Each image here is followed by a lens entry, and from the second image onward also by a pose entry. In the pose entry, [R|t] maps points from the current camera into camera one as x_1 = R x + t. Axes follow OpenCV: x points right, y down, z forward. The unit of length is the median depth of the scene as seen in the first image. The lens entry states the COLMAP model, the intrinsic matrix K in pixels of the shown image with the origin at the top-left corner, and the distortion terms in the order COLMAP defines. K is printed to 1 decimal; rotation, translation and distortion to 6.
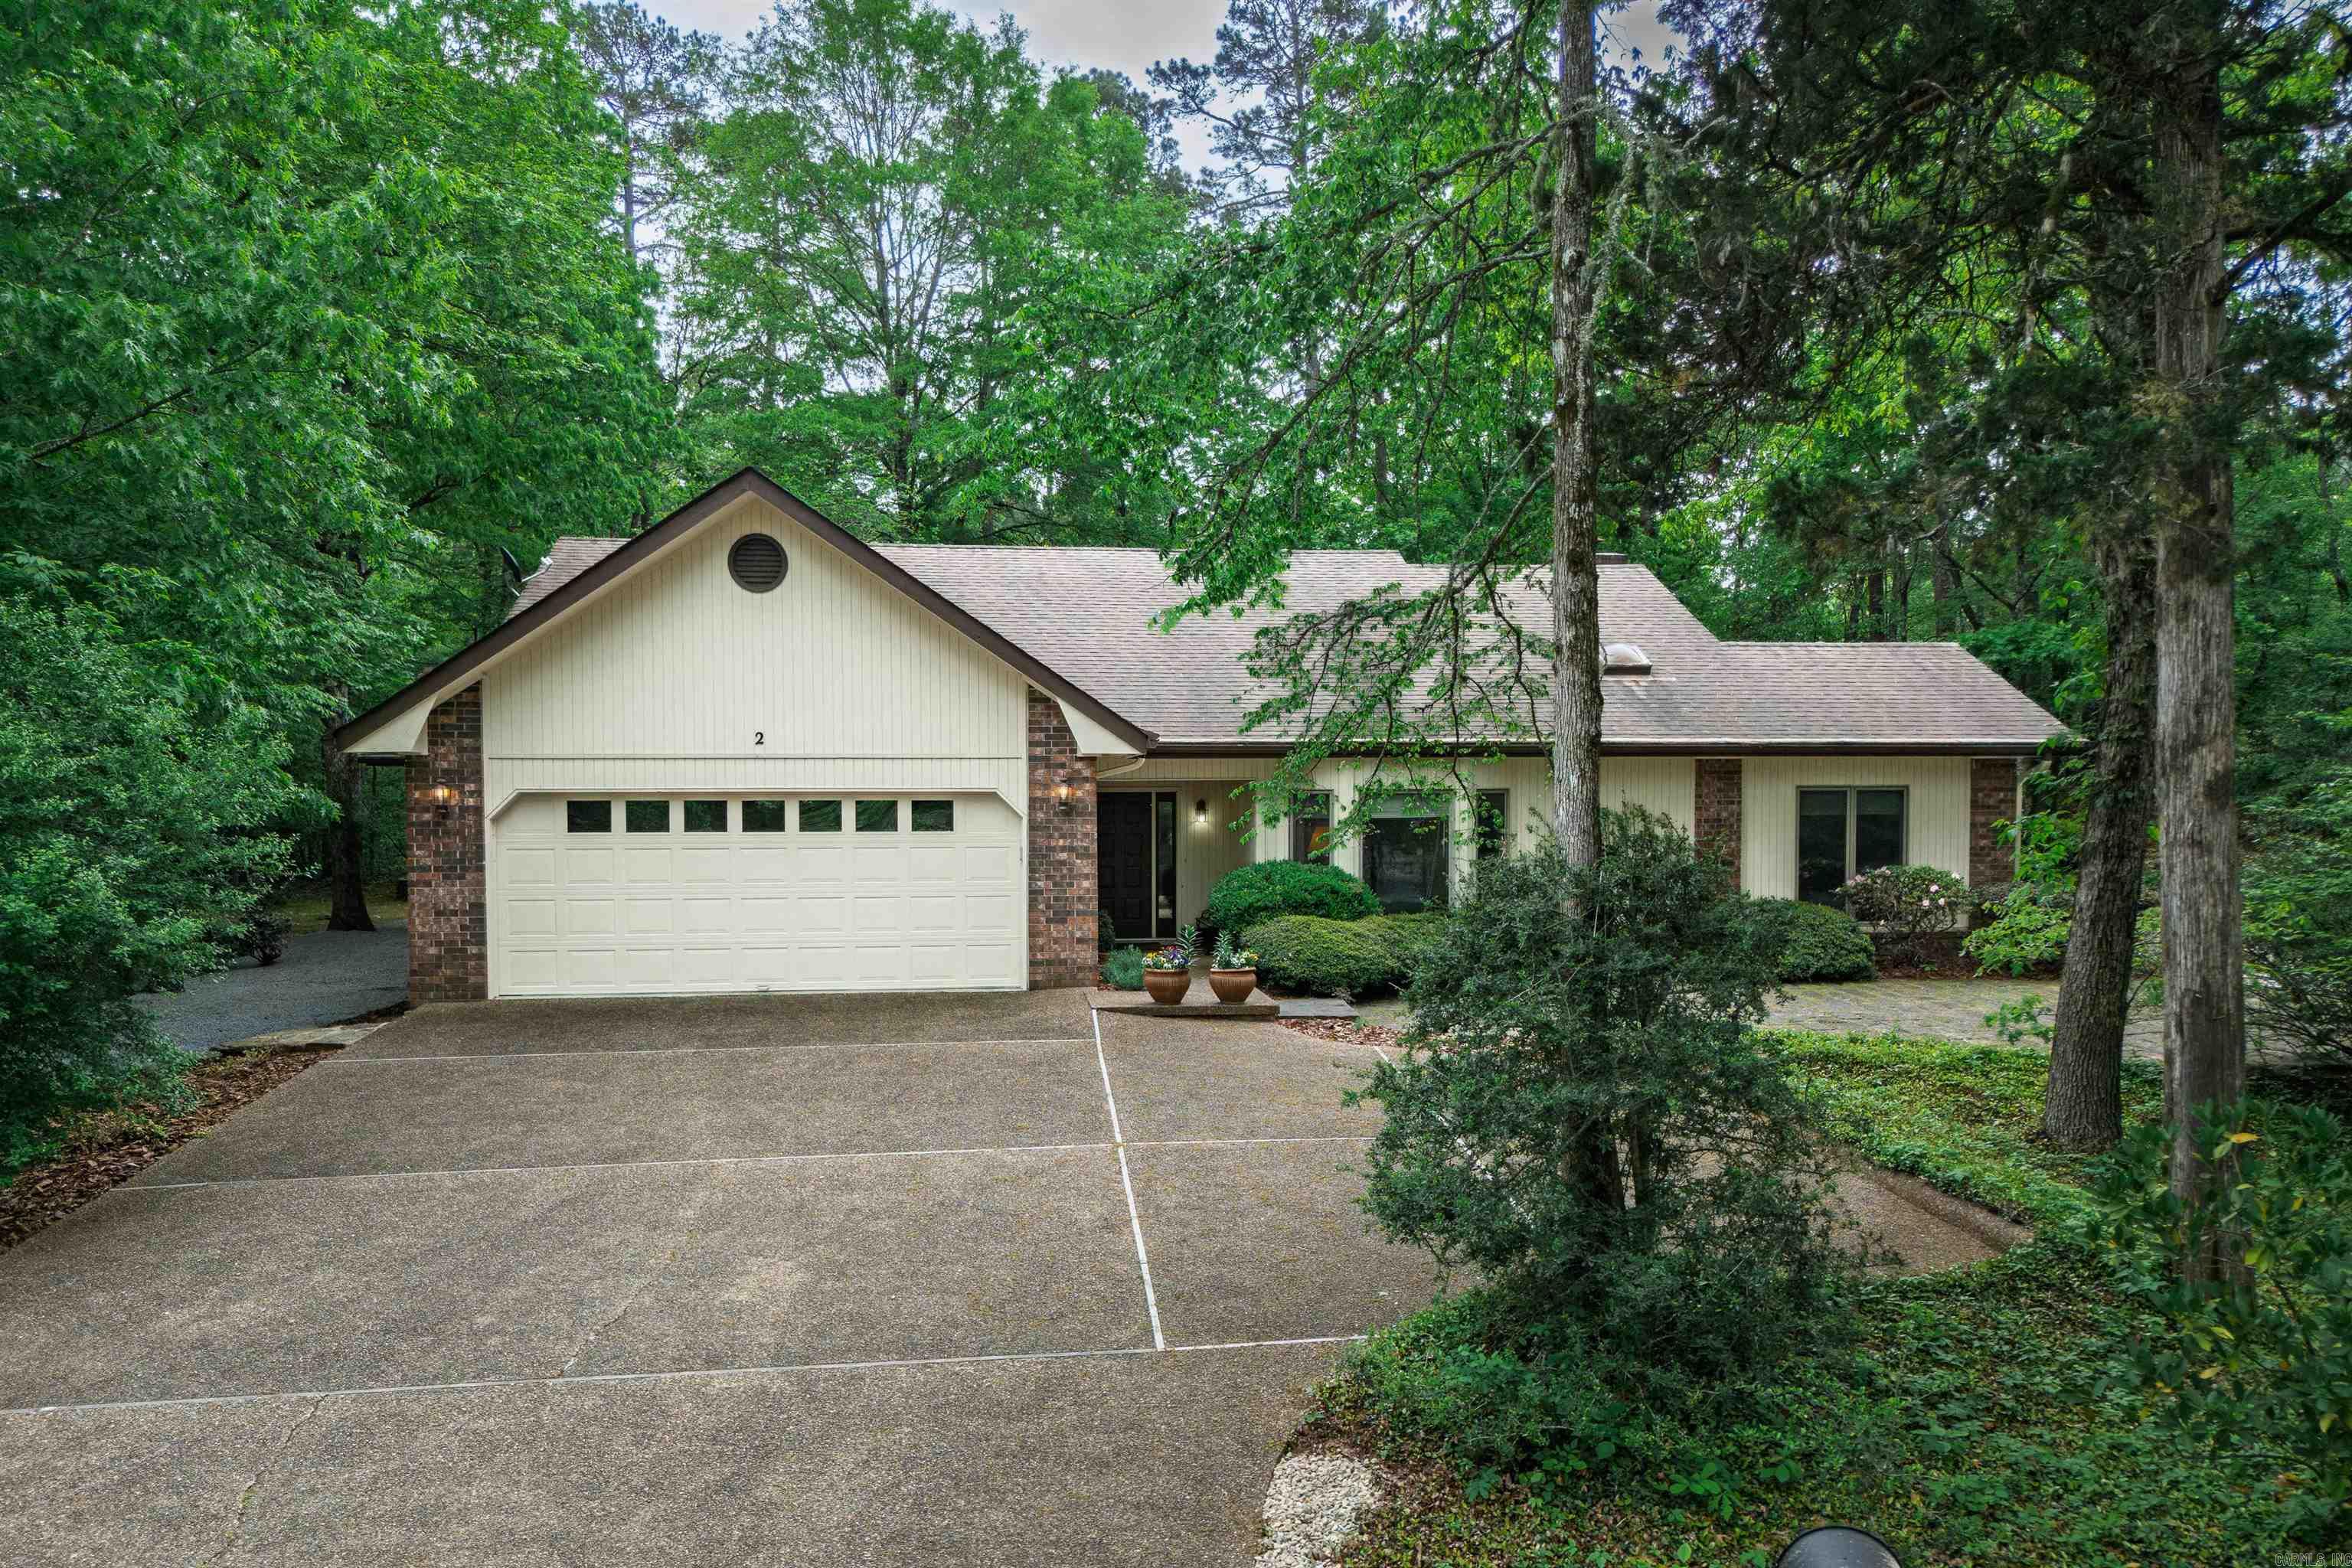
lens RADIAL K [[1749.9, 0, 1176.9], [0, 1749.9, 803.6], [0, 0, 1]] dist [0.031843, -0.005363]
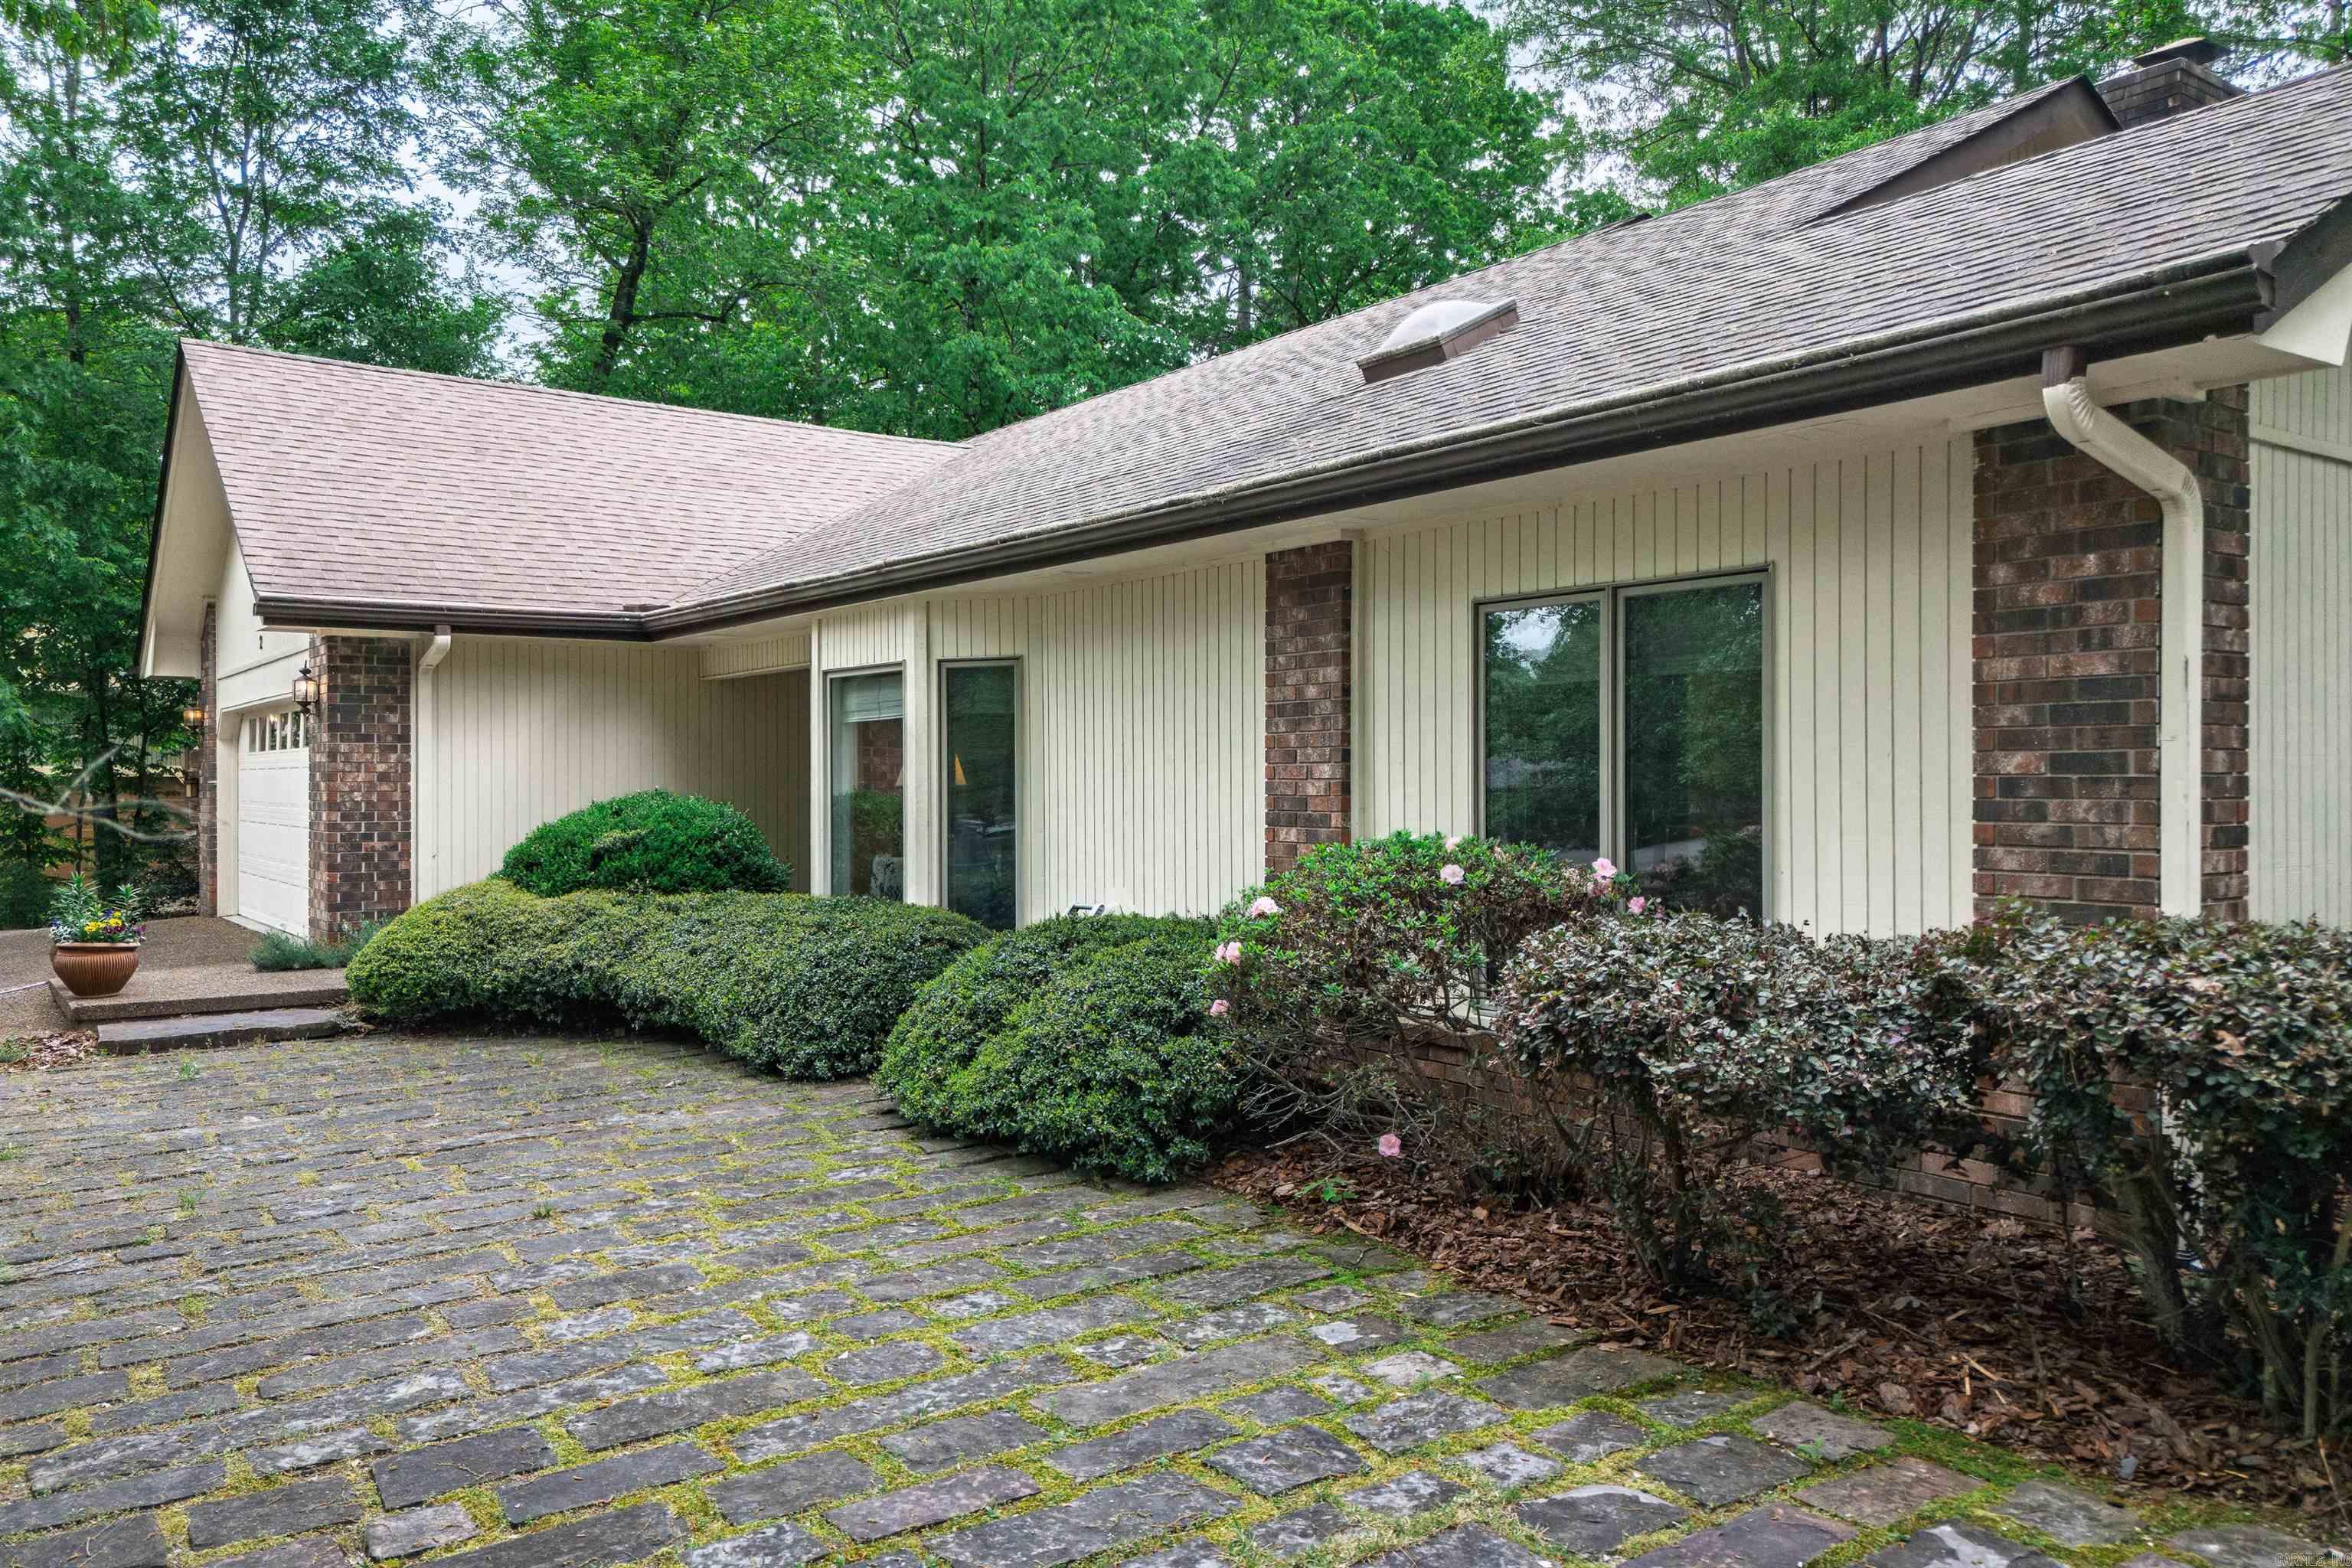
lens RADIAL K [[1749.9, 0, 1173.2], [0, 1749.9, 784.0], [0, 0, 1]] dist [0.031843, -0.005363]
pose [[0.501497, 0.003762, -0.865151, 0.745109], [0.001235, 0.999986, 0.005065, 0.028691], [0.865158, -0.003608, 0.501486, 0.939813]]
